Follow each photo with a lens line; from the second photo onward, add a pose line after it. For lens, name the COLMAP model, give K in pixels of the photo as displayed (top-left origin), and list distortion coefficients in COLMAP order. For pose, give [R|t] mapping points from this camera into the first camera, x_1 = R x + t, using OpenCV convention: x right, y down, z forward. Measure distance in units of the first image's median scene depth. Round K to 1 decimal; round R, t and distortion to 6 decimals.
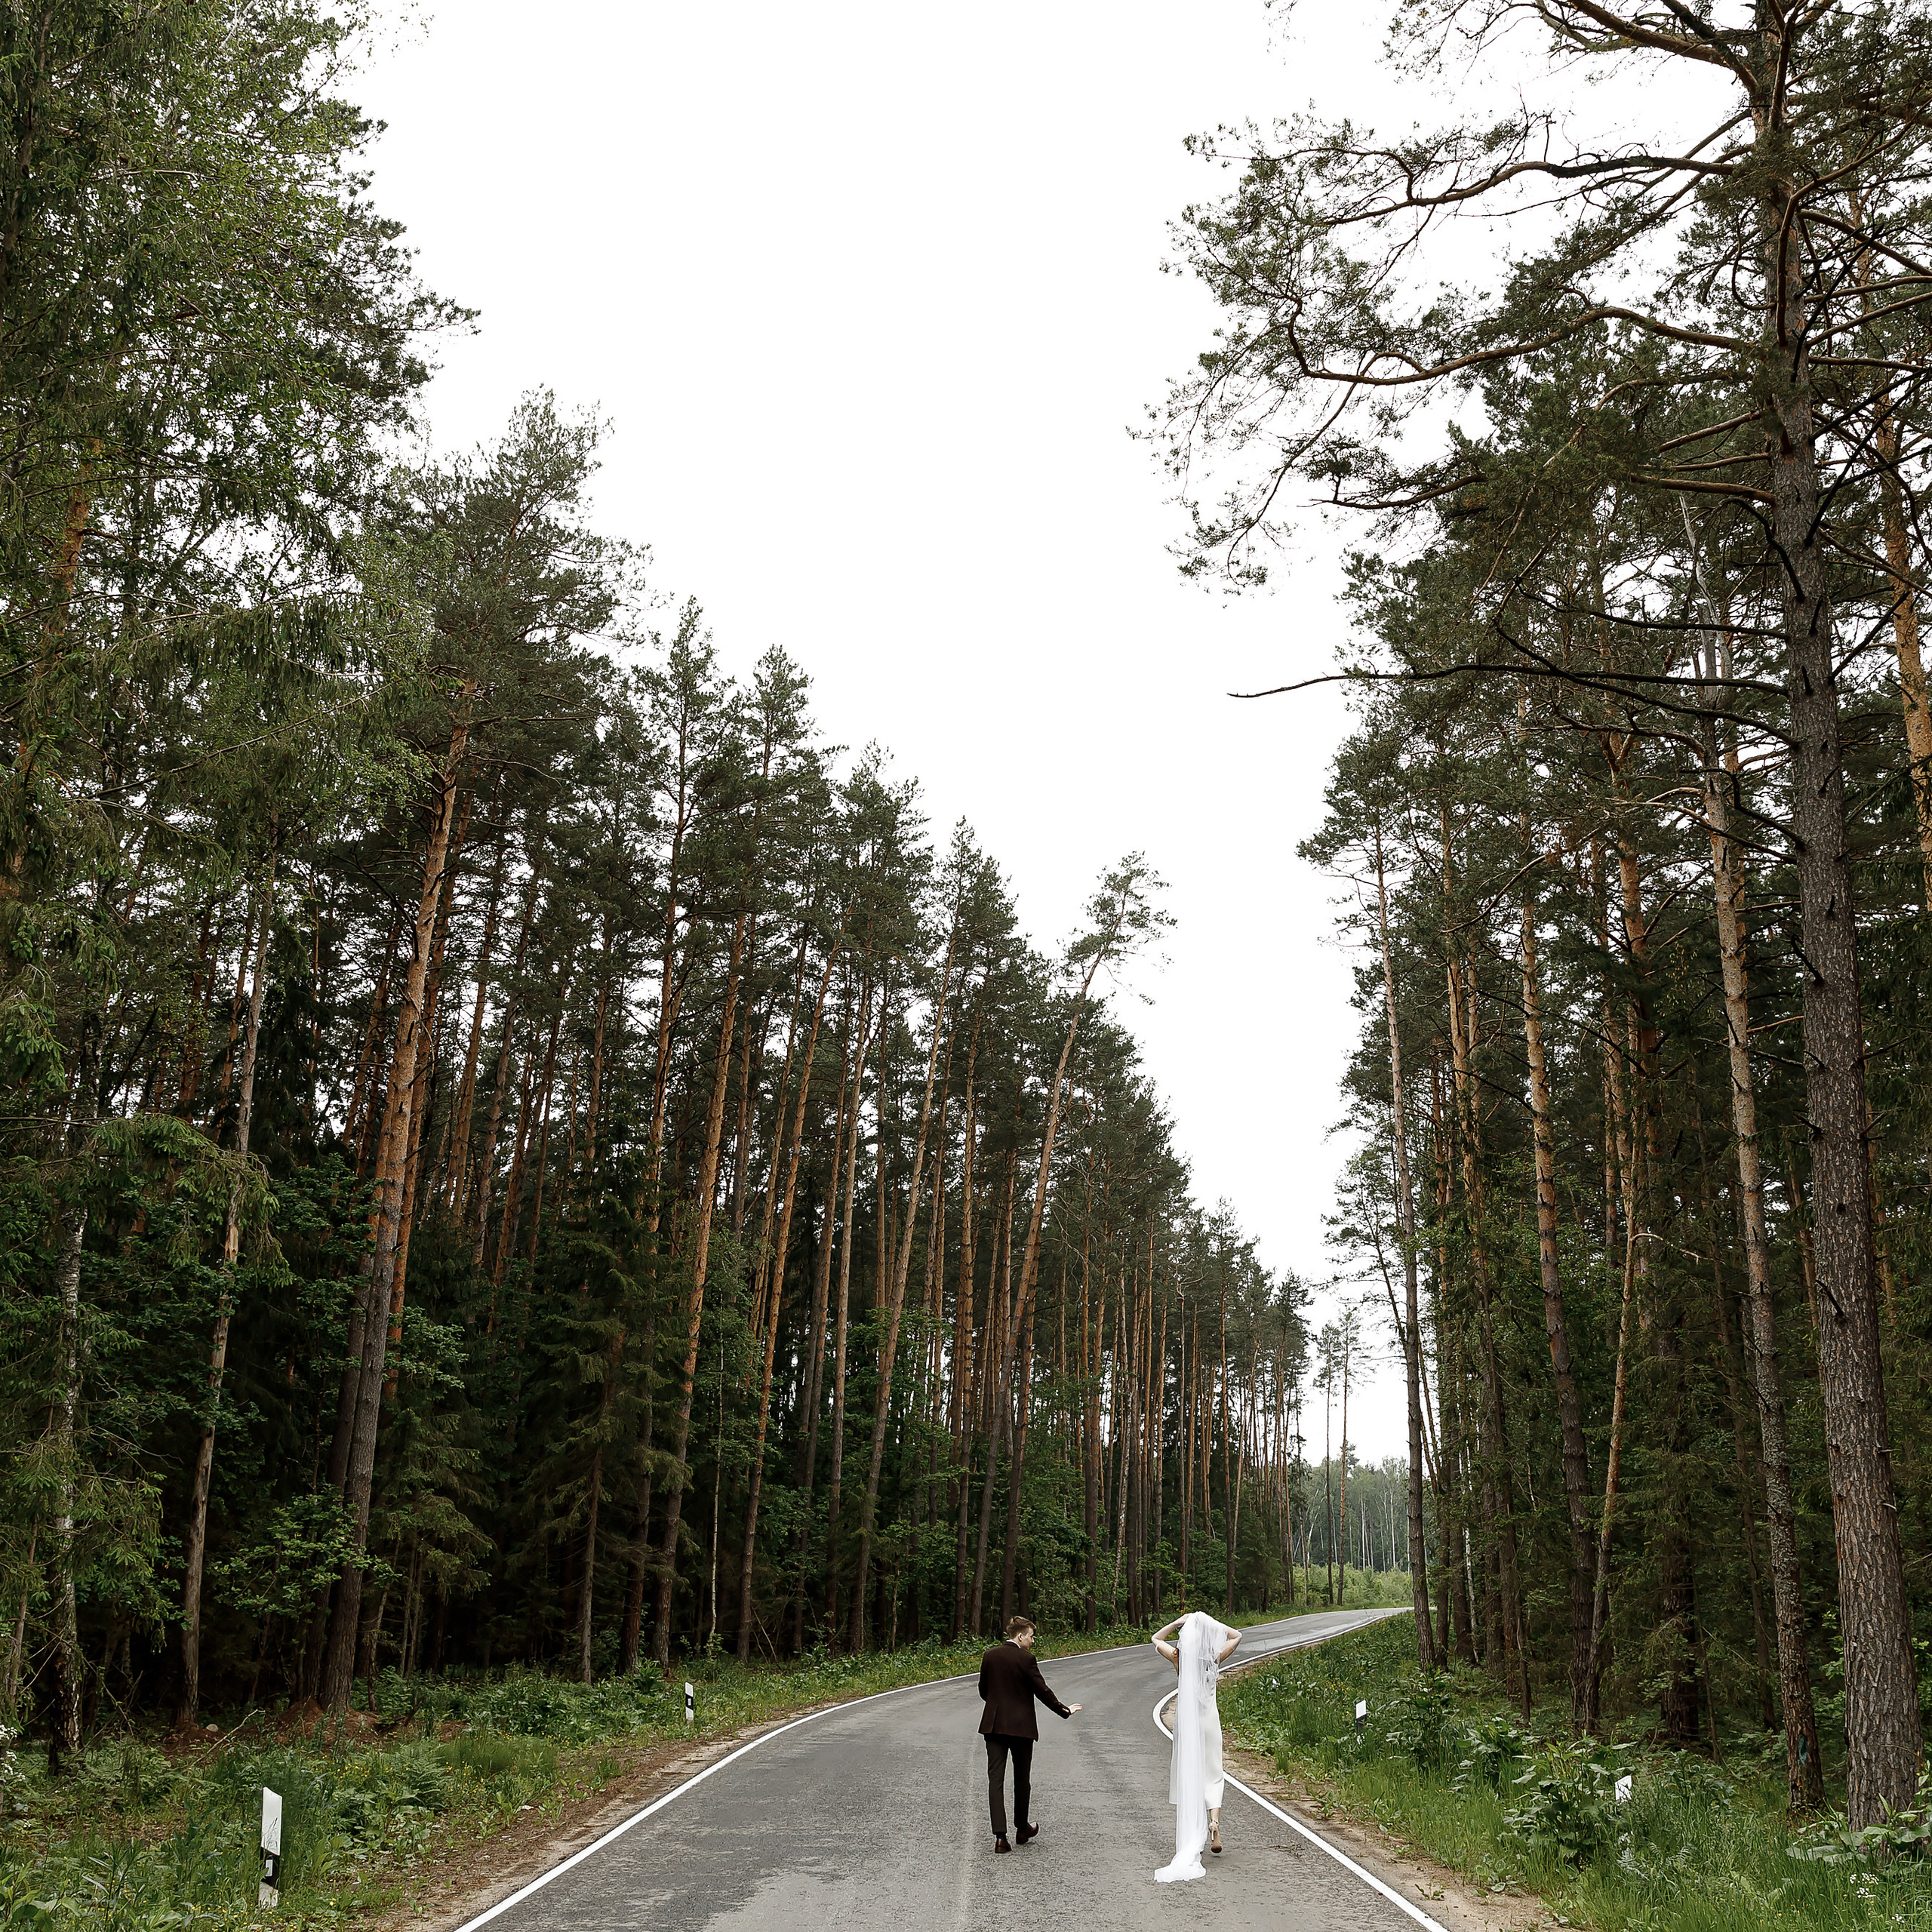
lens RADIAL K [[2014.6, 0, 966.0], [0, 2014.6, 966.0], [0, 0, 1]] dist [0.037790, -0.025497]
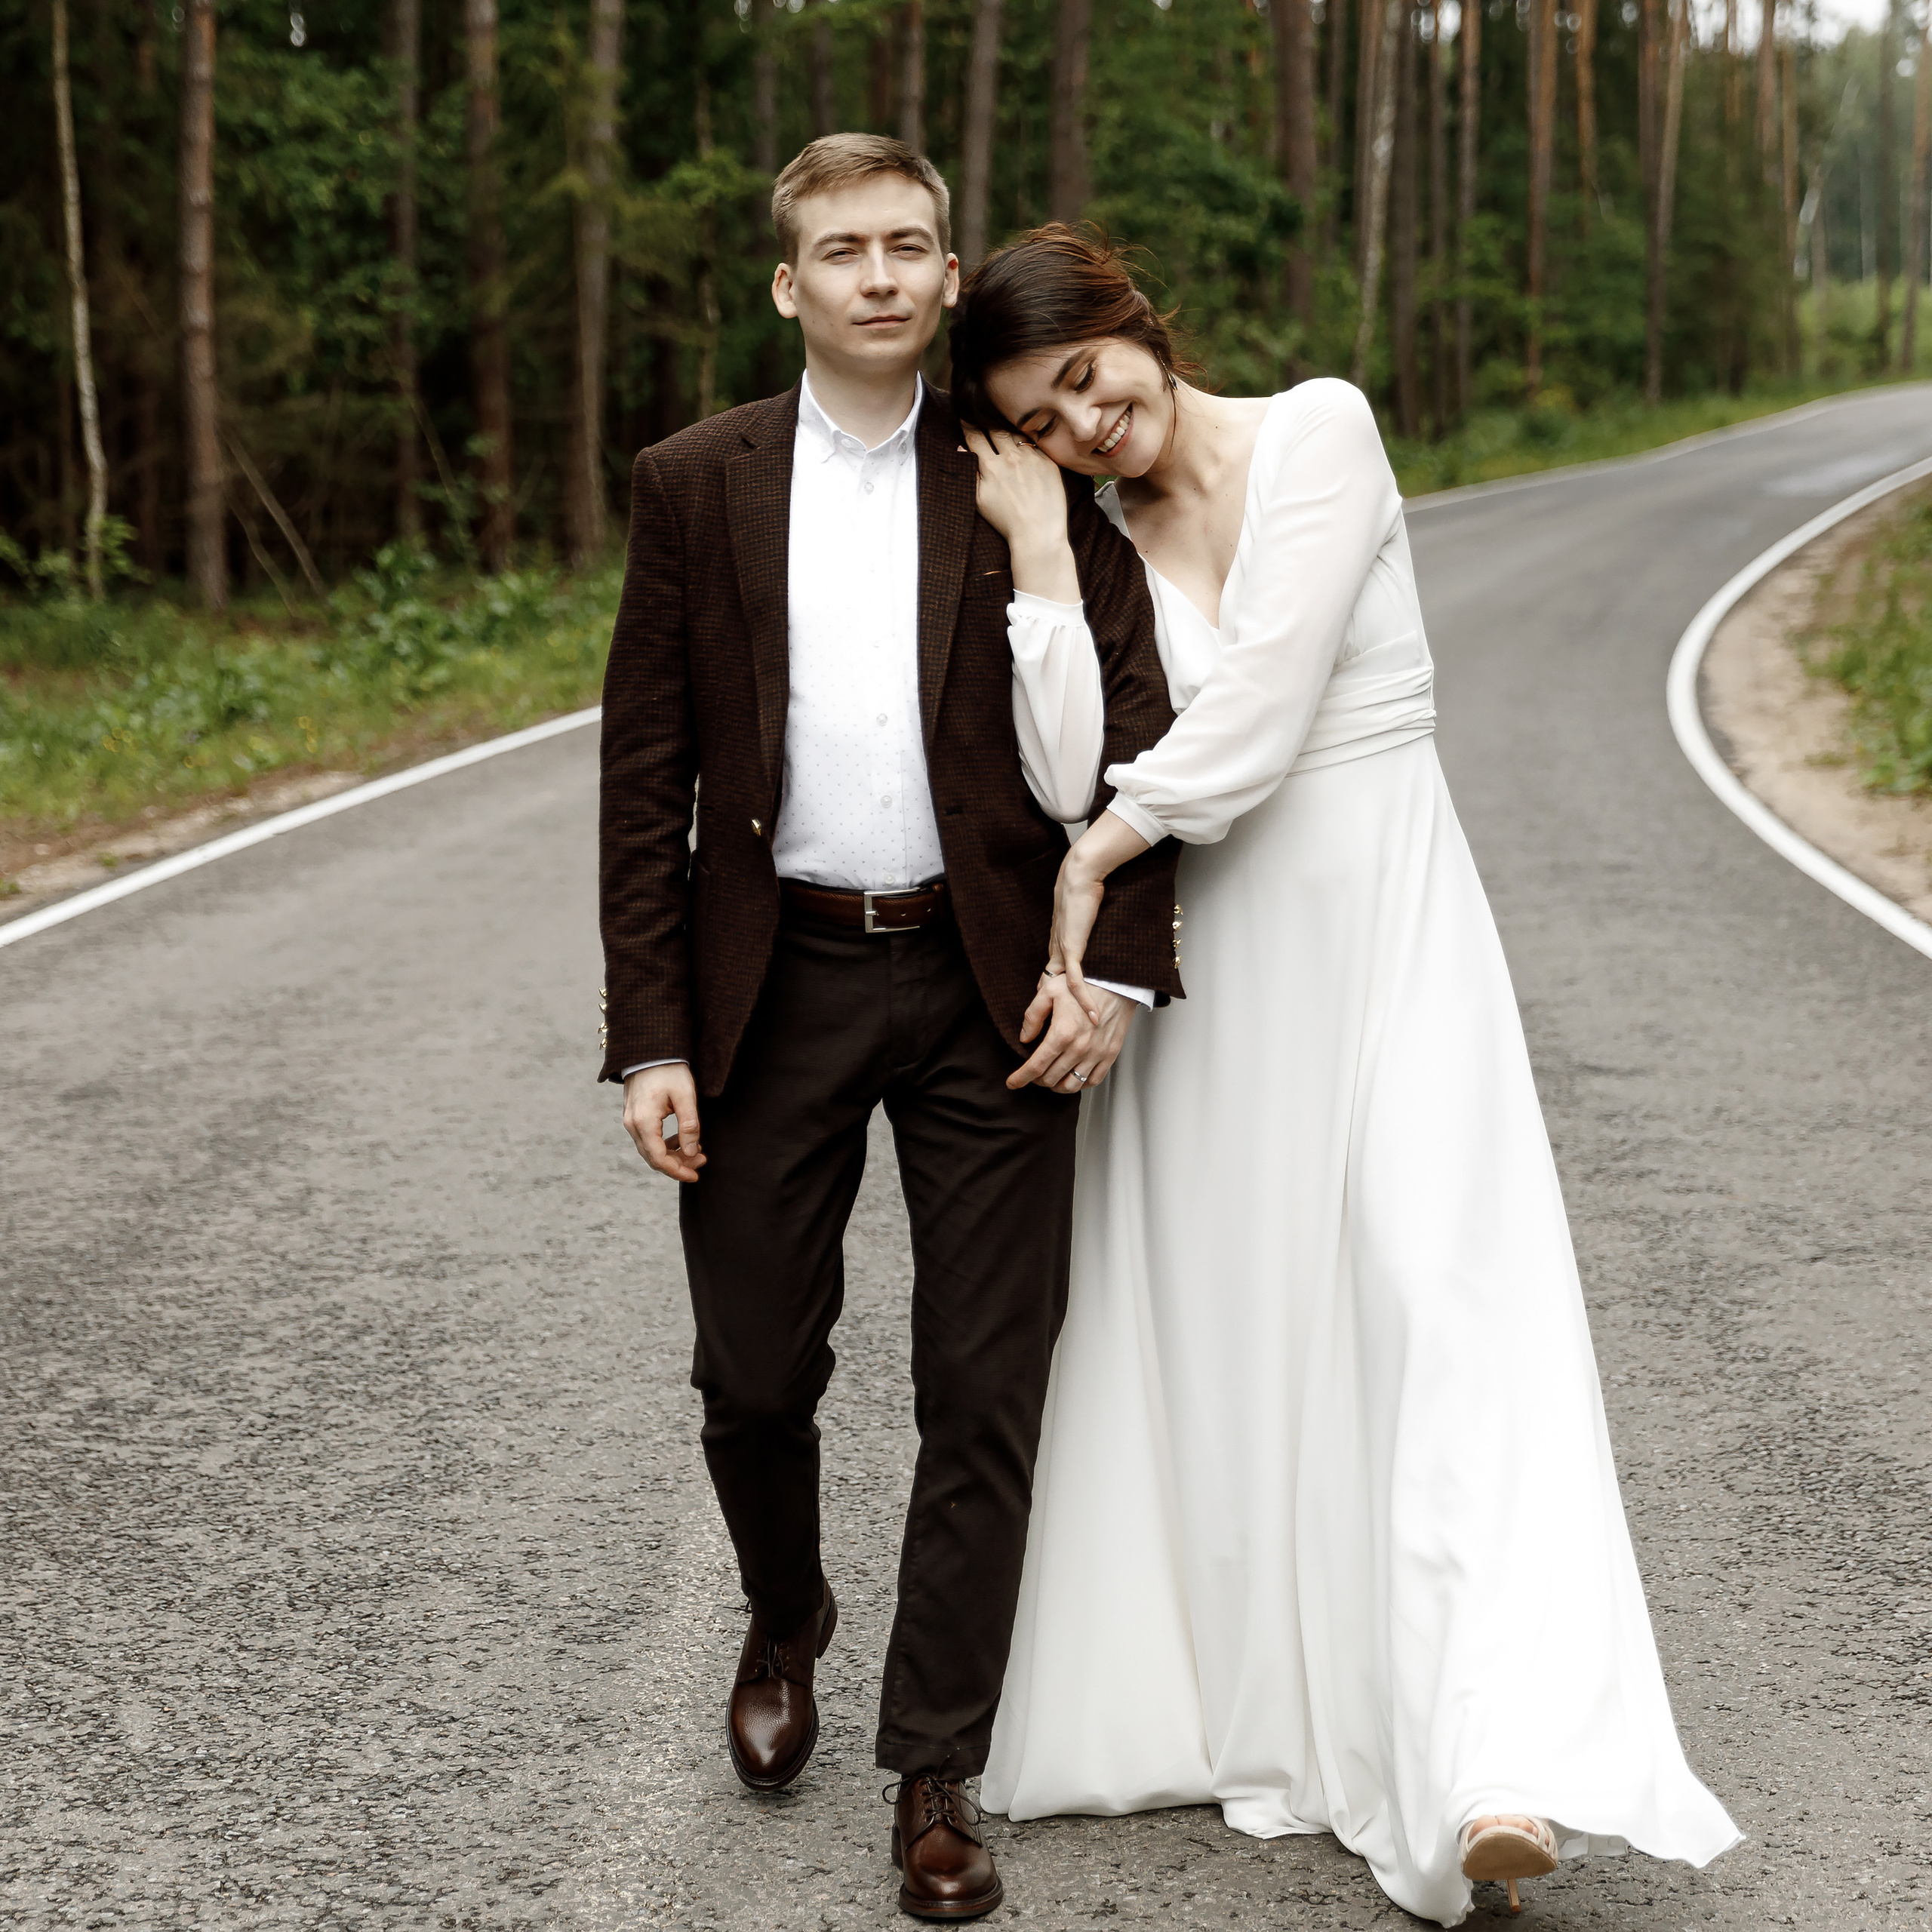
lens RADIAL K [[4810.7, 0, 966.0], [0, 4810.7, 966.0], [0, 0, 1]] dist [0.090578, -0.451966]
pose [[0.998970, -0.044862, -0.006844, 0.005074], [0.043783, 0.913101, 0.405375, 0.061574], [-0.011937, -0.405257, 0.914125, 0.184387]]
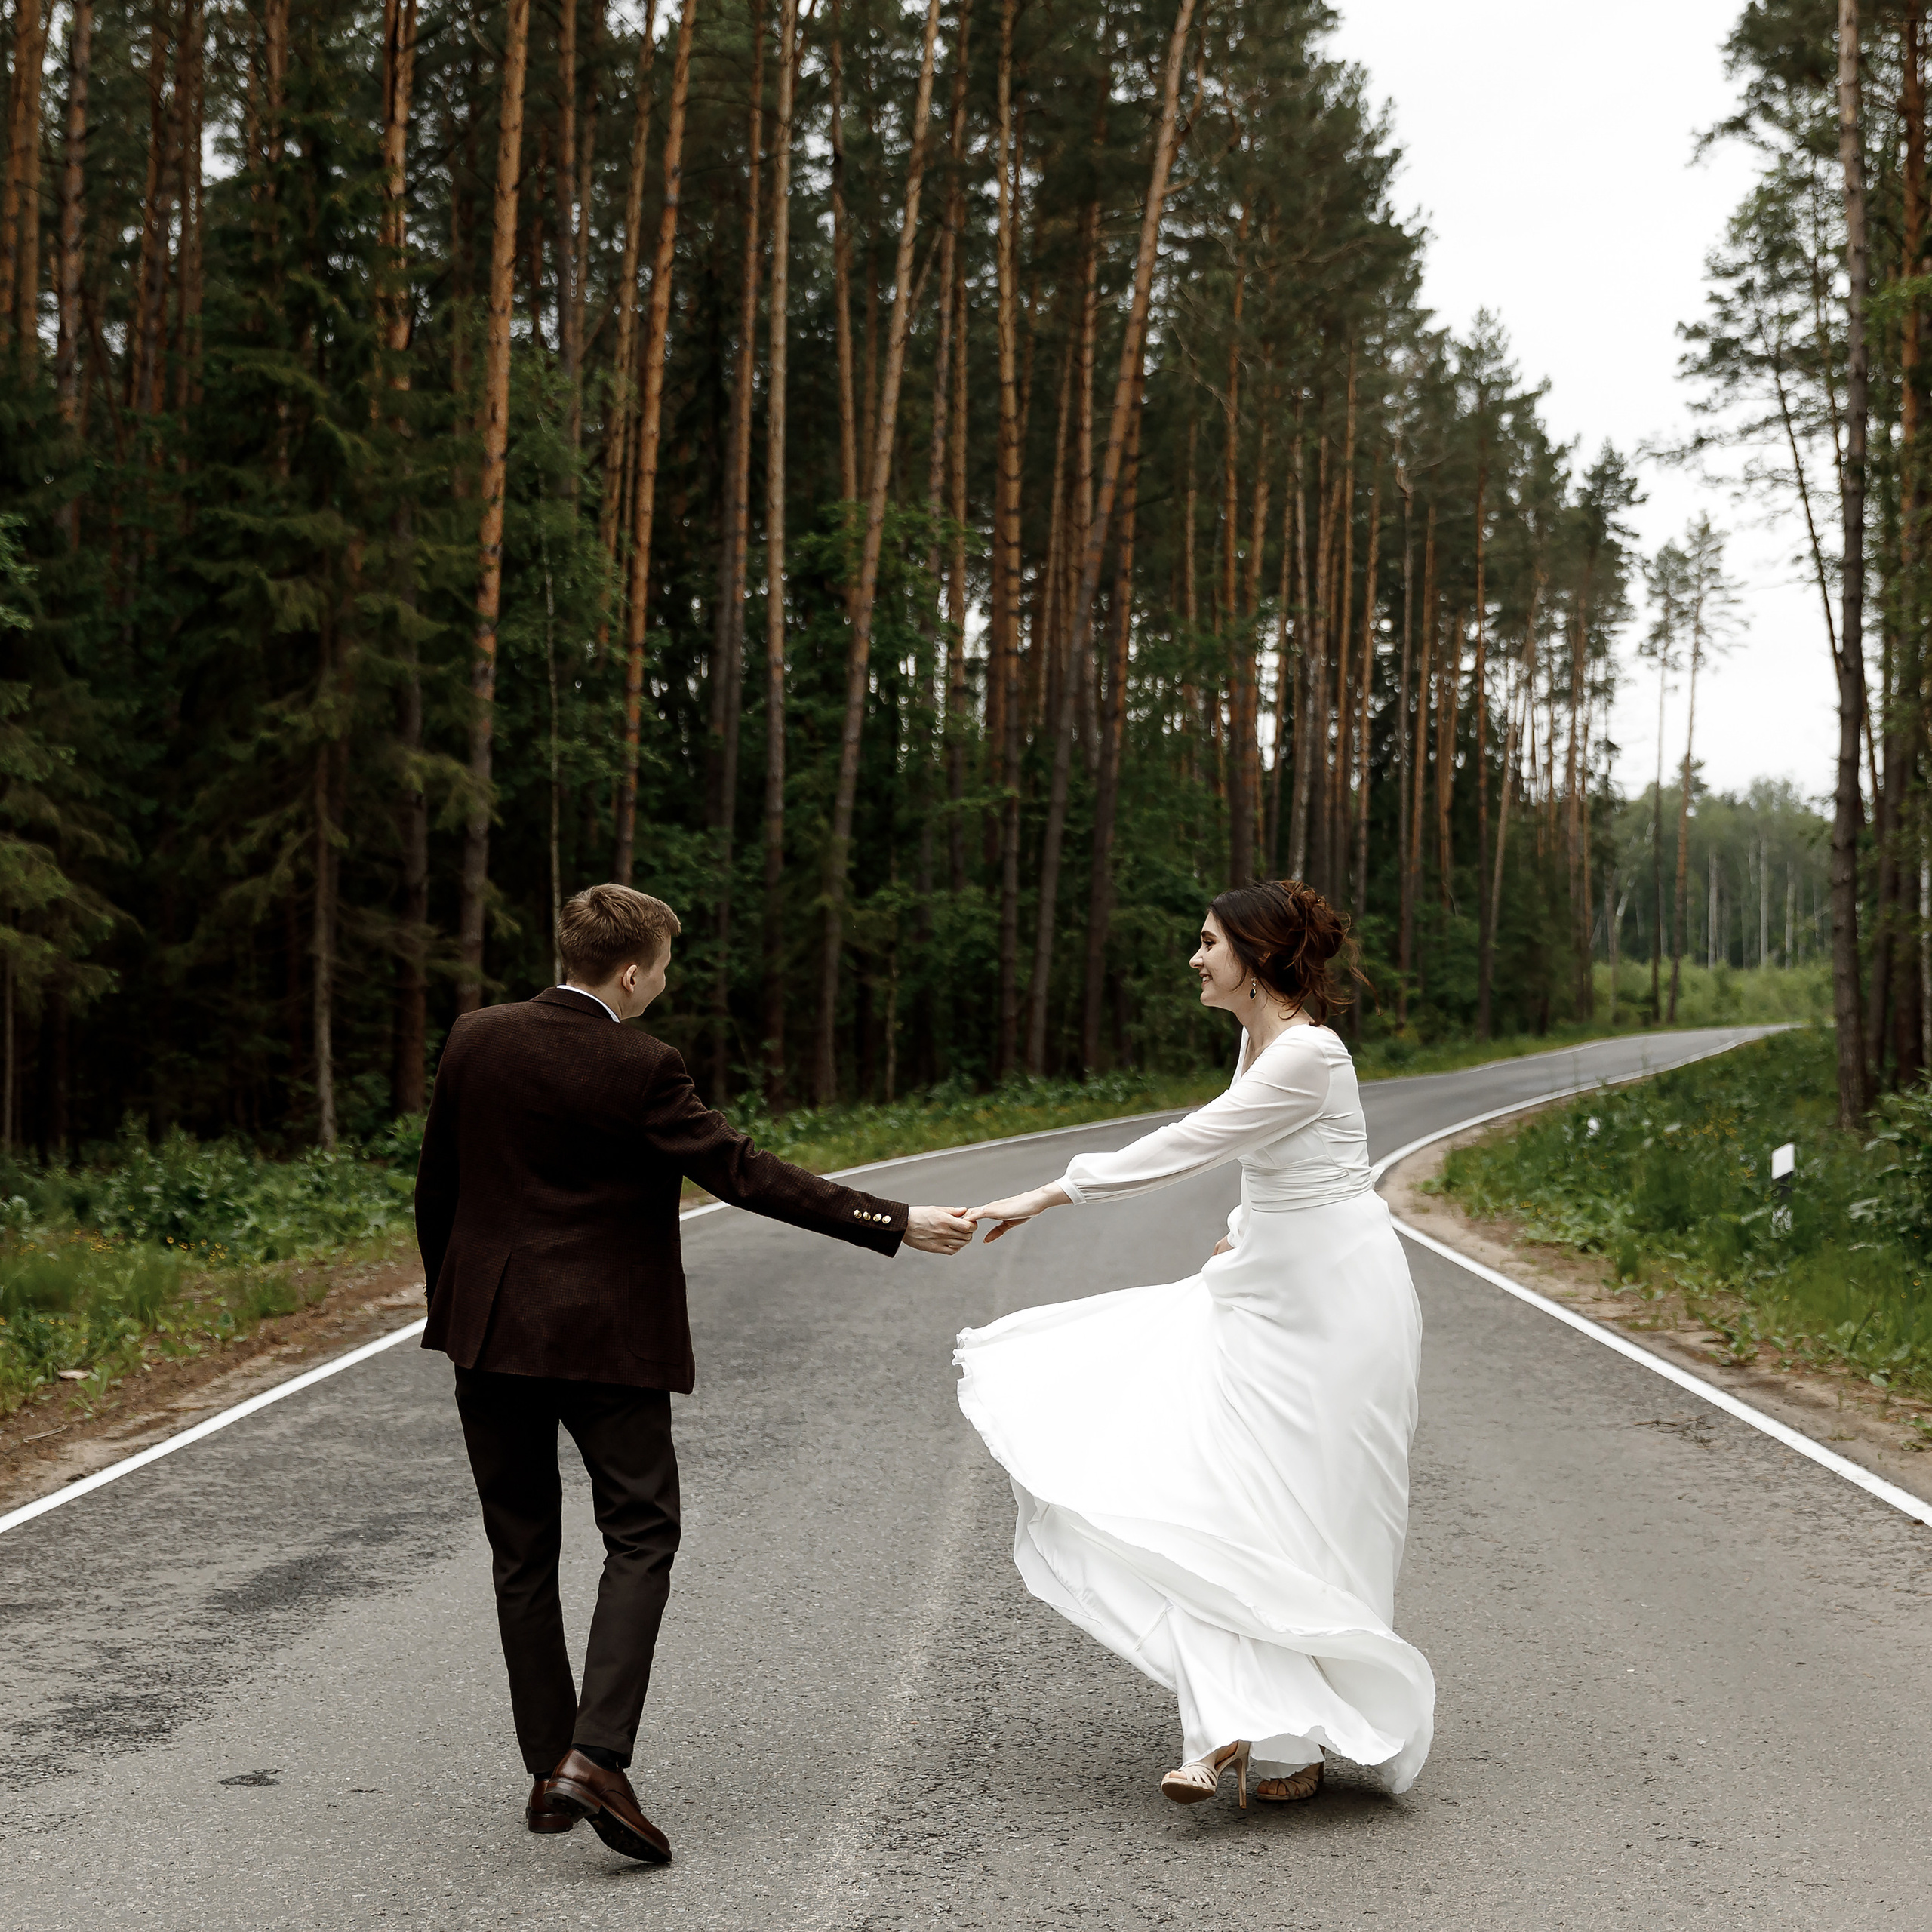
lens RADIAL K [[3562.5, 0, 968.2], [0, 3562.5, 996.2], [0, 0, 1]] dist [0.029980, 0.095837]
pose [[0.999620, -0.021345, -0.017437, 0.002509], [0.025461, 0.957398, 0.287648, 0.017534], [0.010555, -0.287982, 0.957578, 0.041987]]
